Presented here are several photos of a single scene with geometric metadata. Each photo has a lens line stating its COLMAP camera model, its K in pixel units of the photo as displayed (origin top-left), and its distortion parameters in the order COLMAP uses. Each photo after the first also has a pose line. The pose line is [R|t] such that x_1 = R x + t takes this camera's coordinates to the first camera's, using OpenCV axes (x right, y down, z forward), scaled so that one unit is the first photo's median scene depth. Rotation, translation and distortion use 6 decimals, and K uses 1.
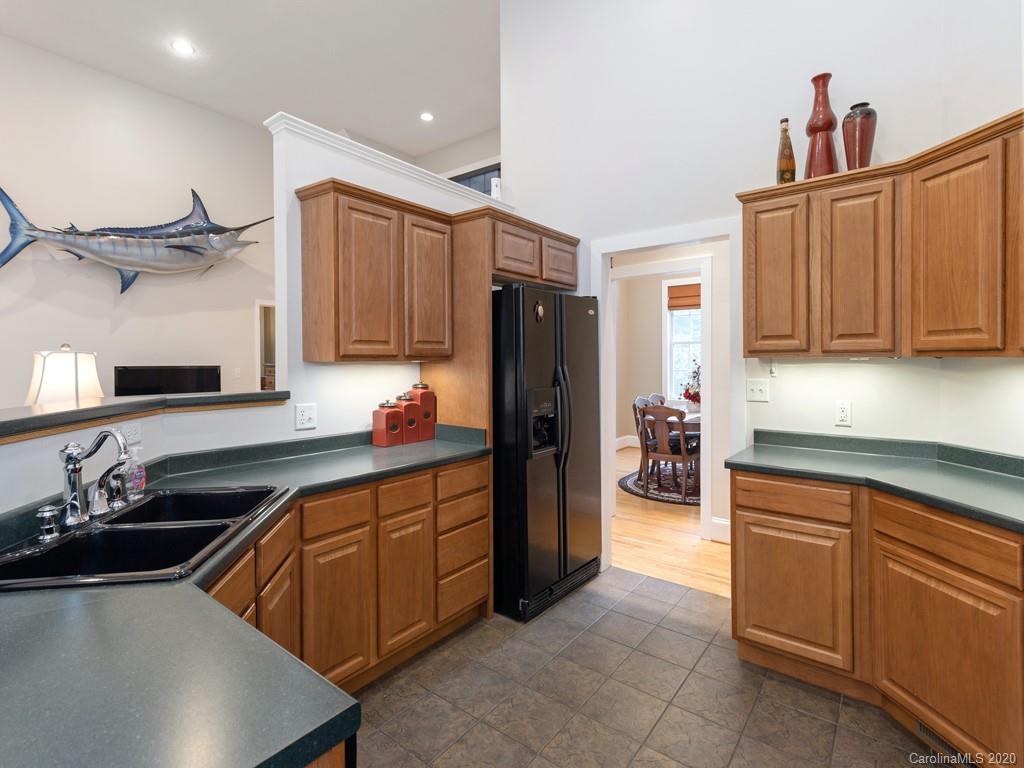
lens RADIAL K [[504.4, 0, 505.1], [0, 504.4, 365.8], [0, 0, 1]] dist [0.013431, -0.002062]
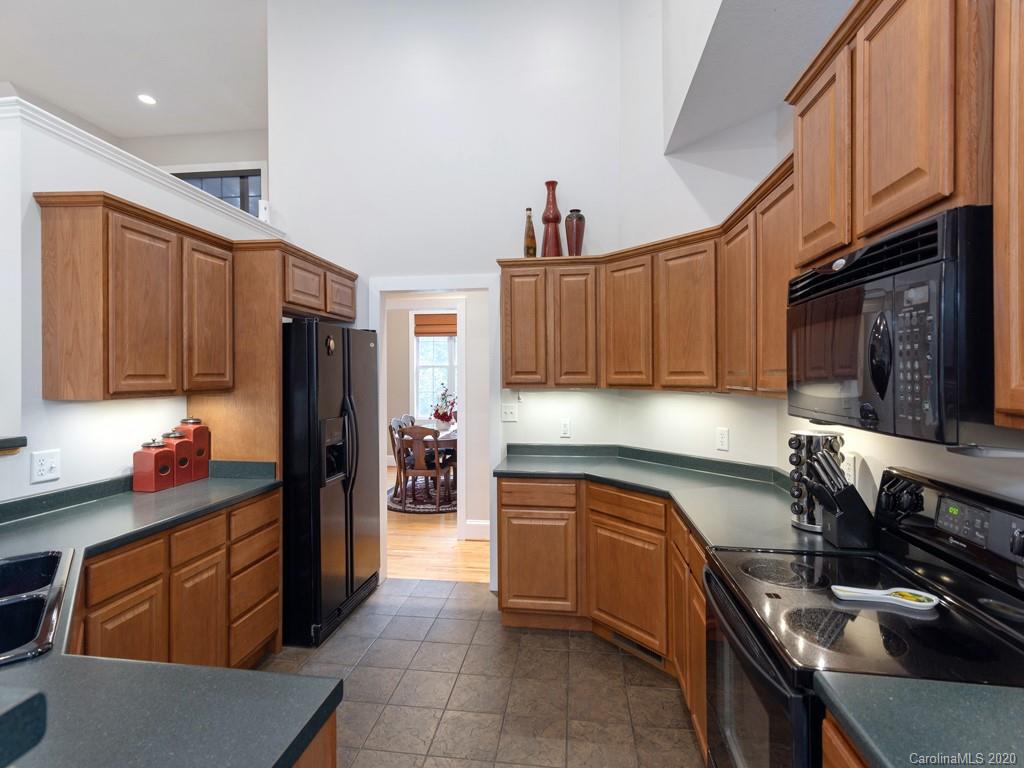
lens RADIAL K [[504.4, 0, 512.1], [0, 504.4, 378.2], [0, 0, 1]] dist [0.013431, -0.002062]
pose [[0.859738, -0.000155, 0.510735, -0.166081], [0.005527, 0.999944, -0.009000, -0.032107], [-0.510705, 0.010561, 0.859691, -0.109546]]
